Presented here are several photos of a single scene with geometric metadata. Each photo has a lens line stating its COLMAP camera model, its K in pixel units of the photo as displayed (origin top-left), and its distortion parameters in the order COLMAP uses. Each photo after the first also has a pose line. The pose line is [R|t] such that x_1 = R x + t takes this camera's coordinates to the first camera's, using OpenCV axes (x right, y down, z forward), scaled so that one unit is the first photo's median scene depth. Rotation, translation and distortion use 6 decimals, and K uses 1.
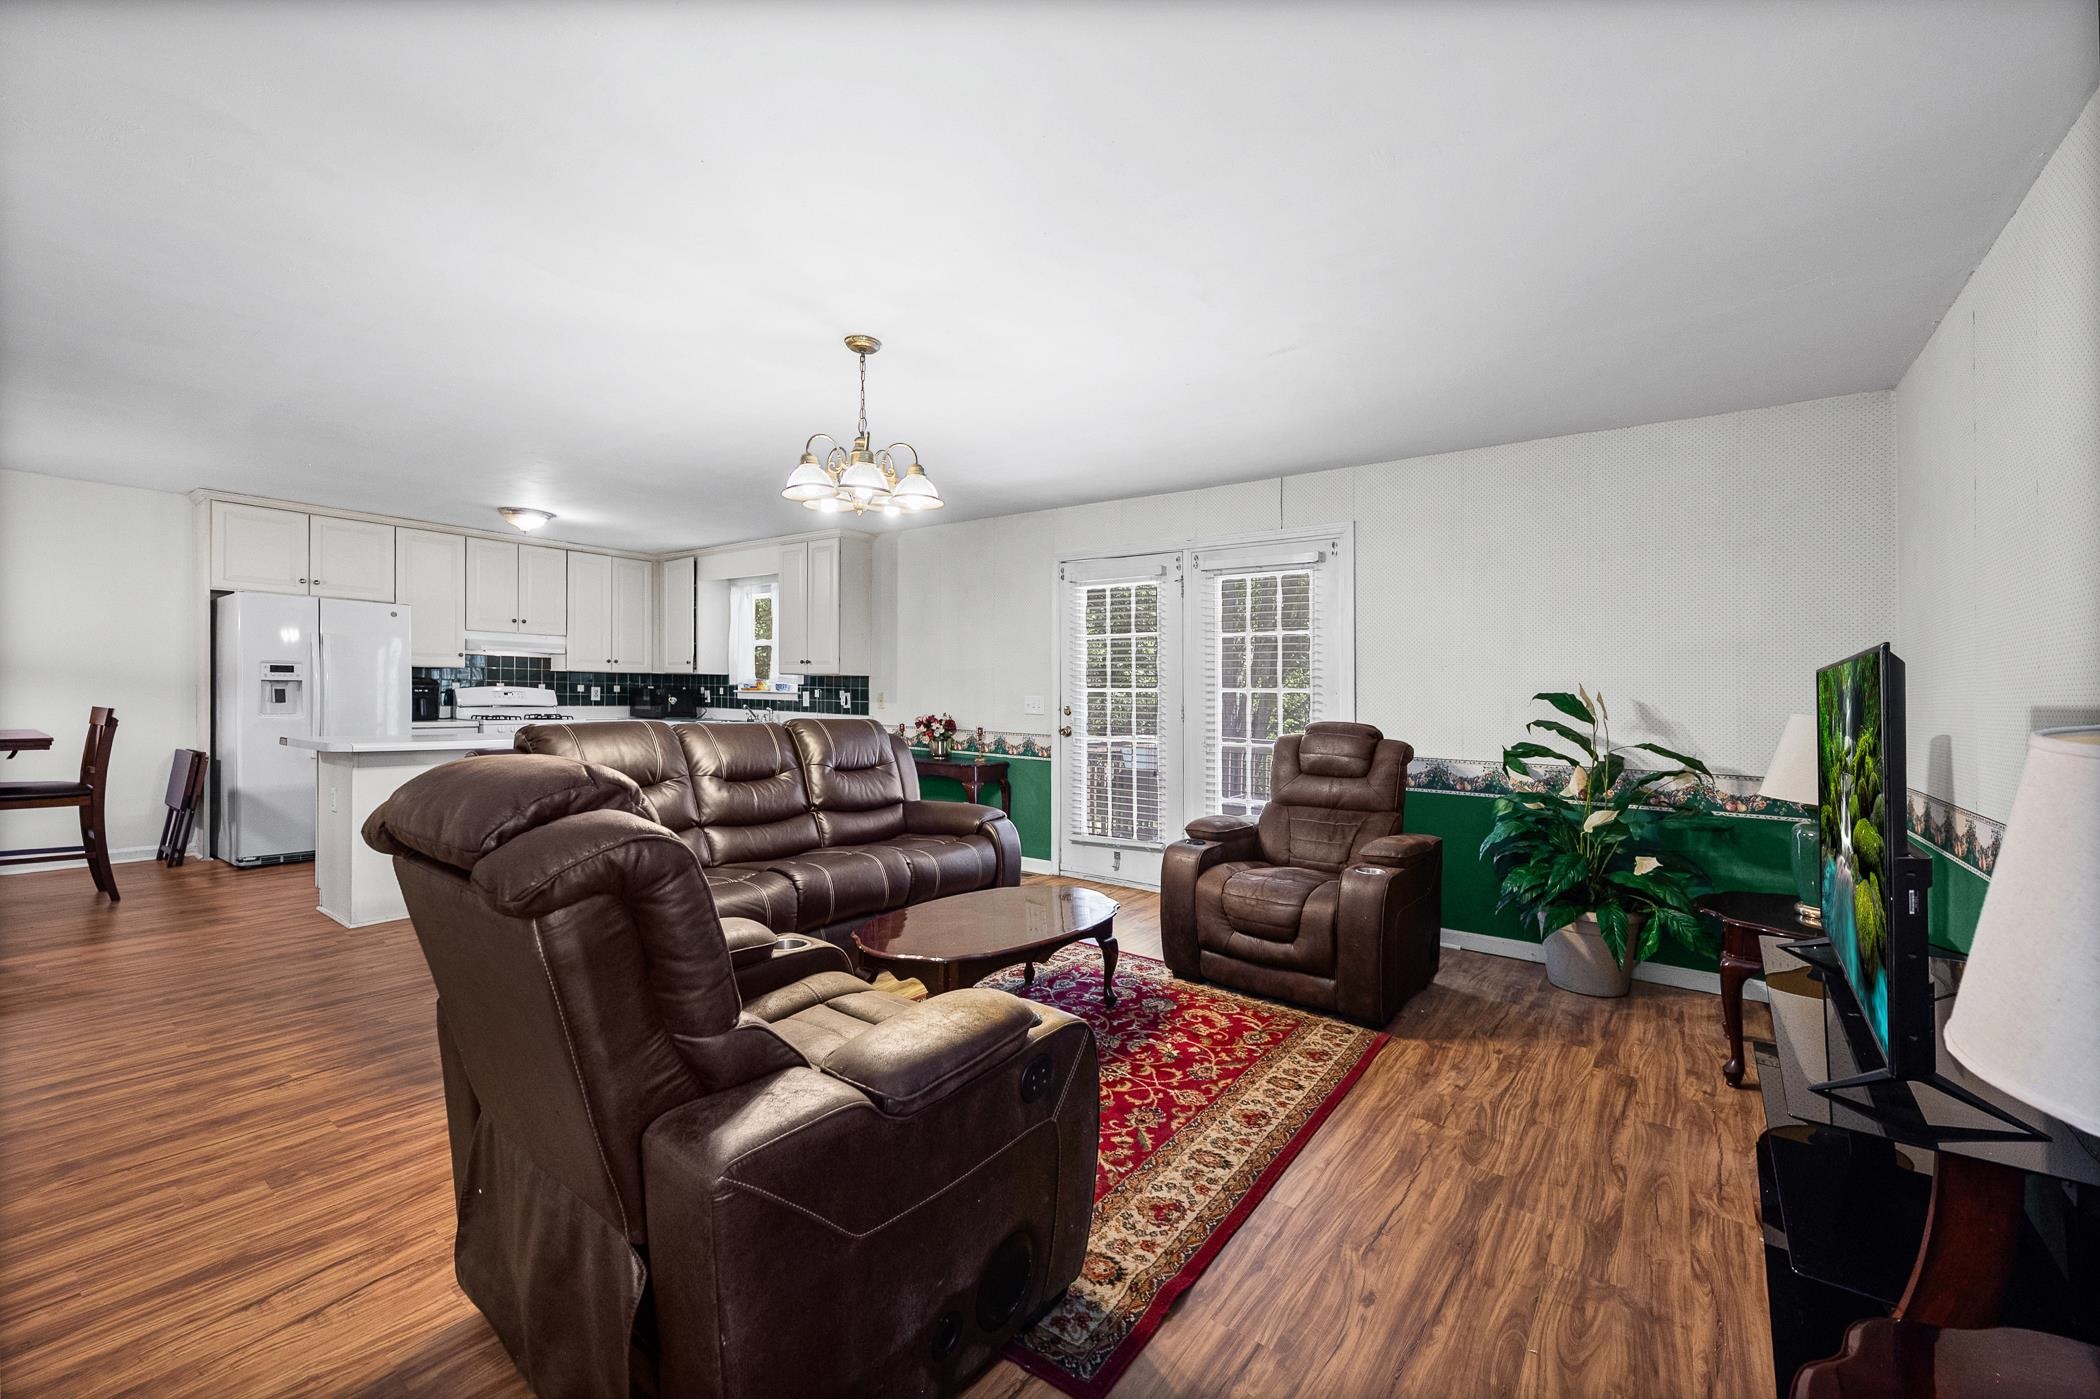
lens RADIAL K [[840.0, 0, 1058.5], [0, 840.0, 690.0], [0, 0, 1]] dist [0.000023, -0.000186]
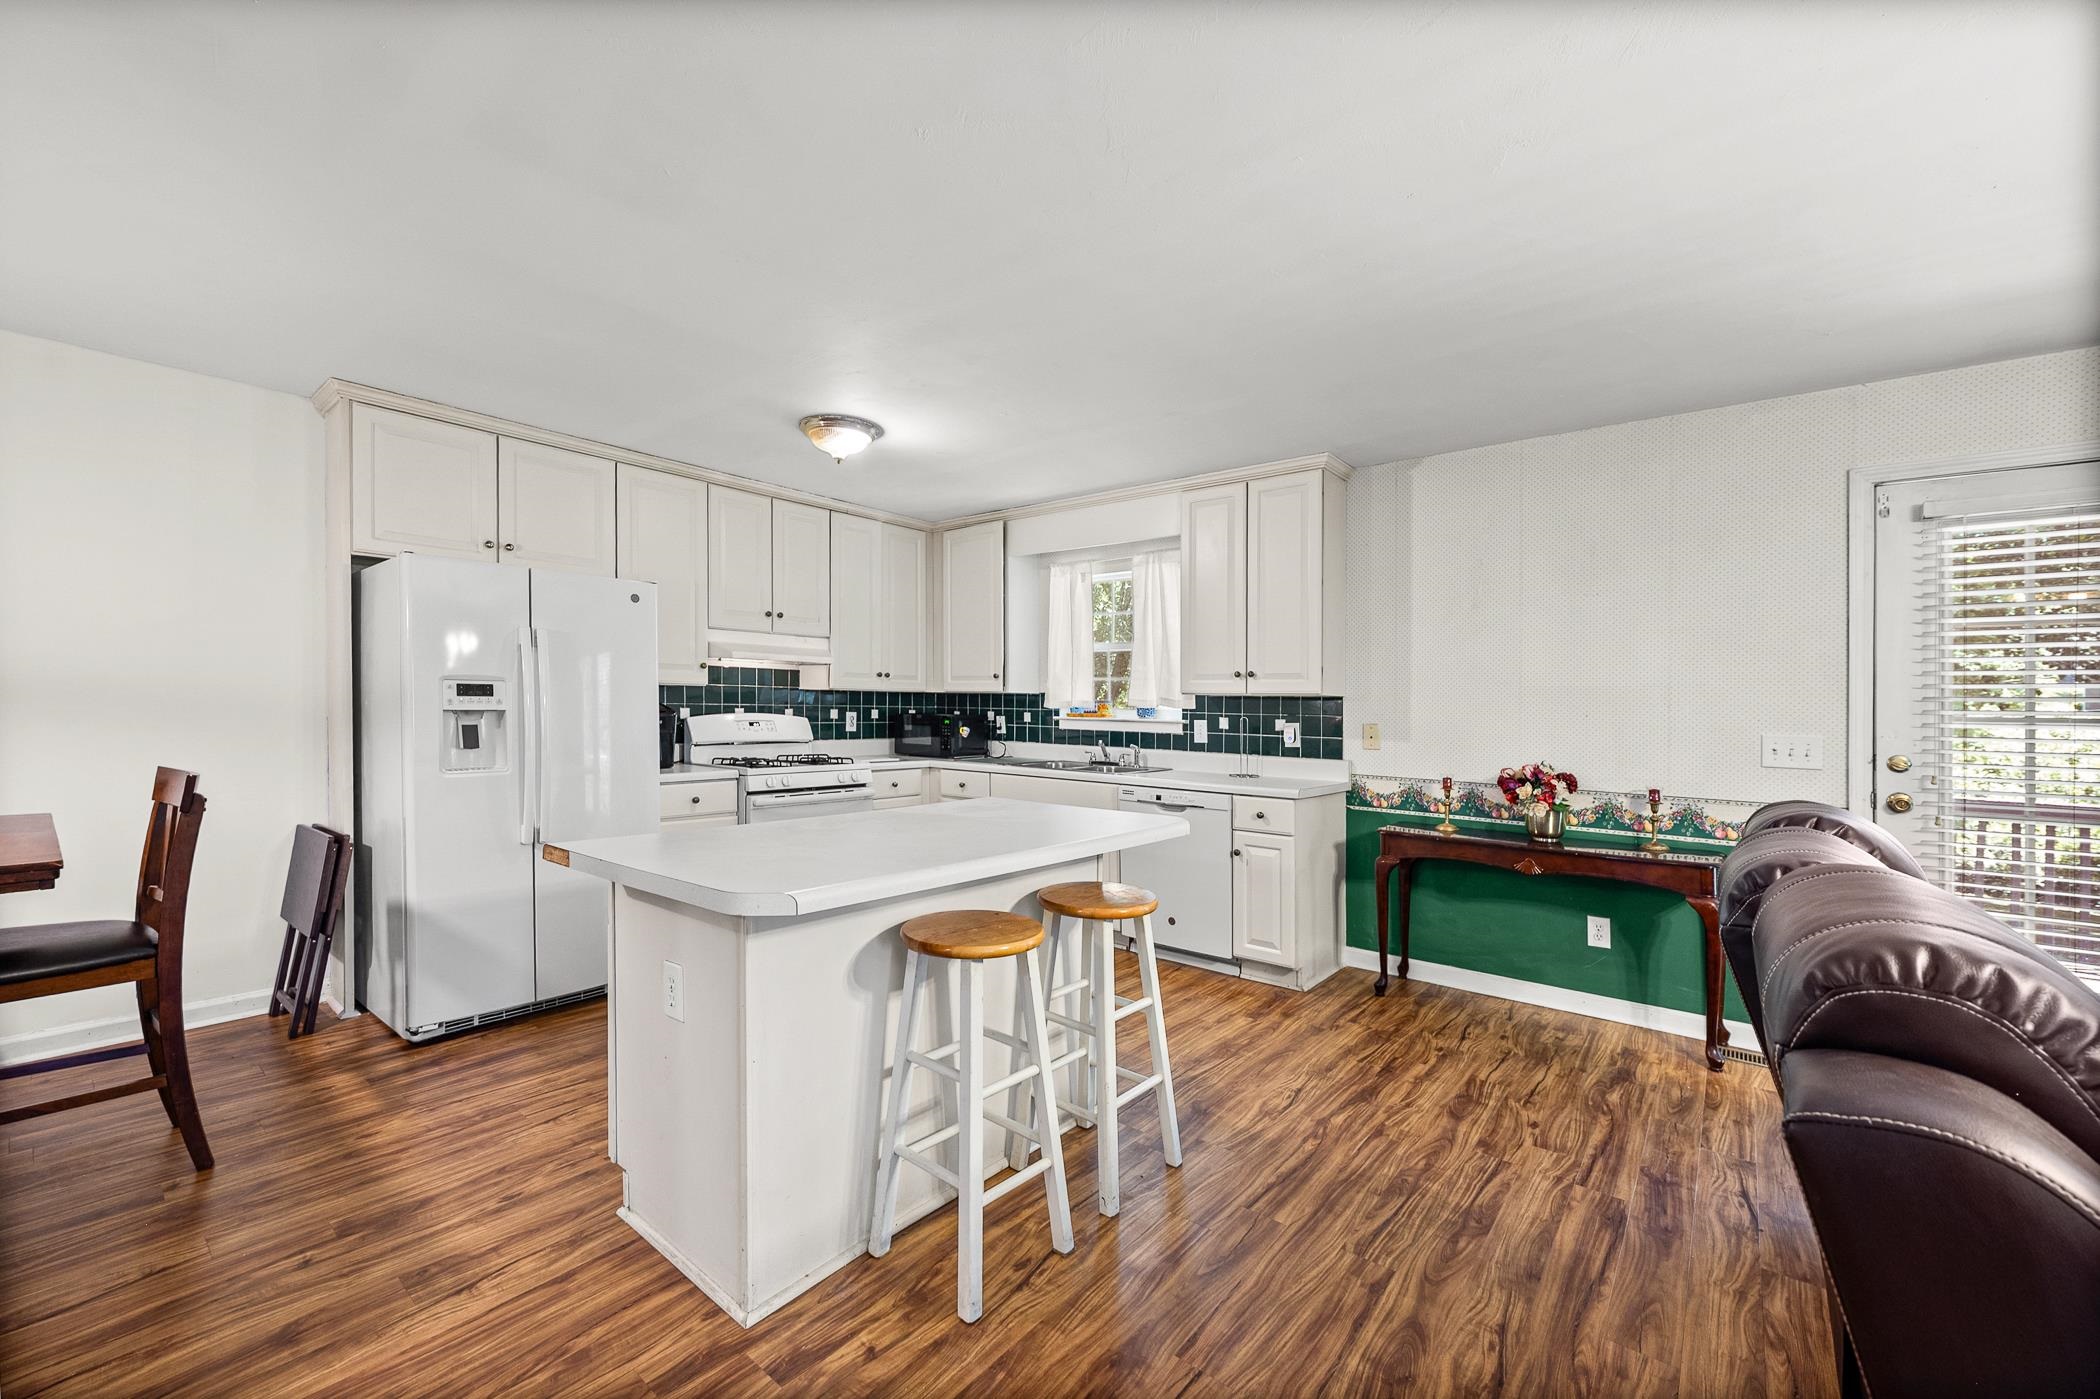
lens RADIAL K [[853.9, 0, 1060.4], [0, 853.9, 710.6], [0, 0, 1]] dist [-0.000598, 0.000093]
pose [[0.998584, -0.001988, -0.053167, -0.393067], [0.002449, 0.999960, 0.008600, -0.012141], [0.053148, -0.008718, 0.998549, 0.349656]]
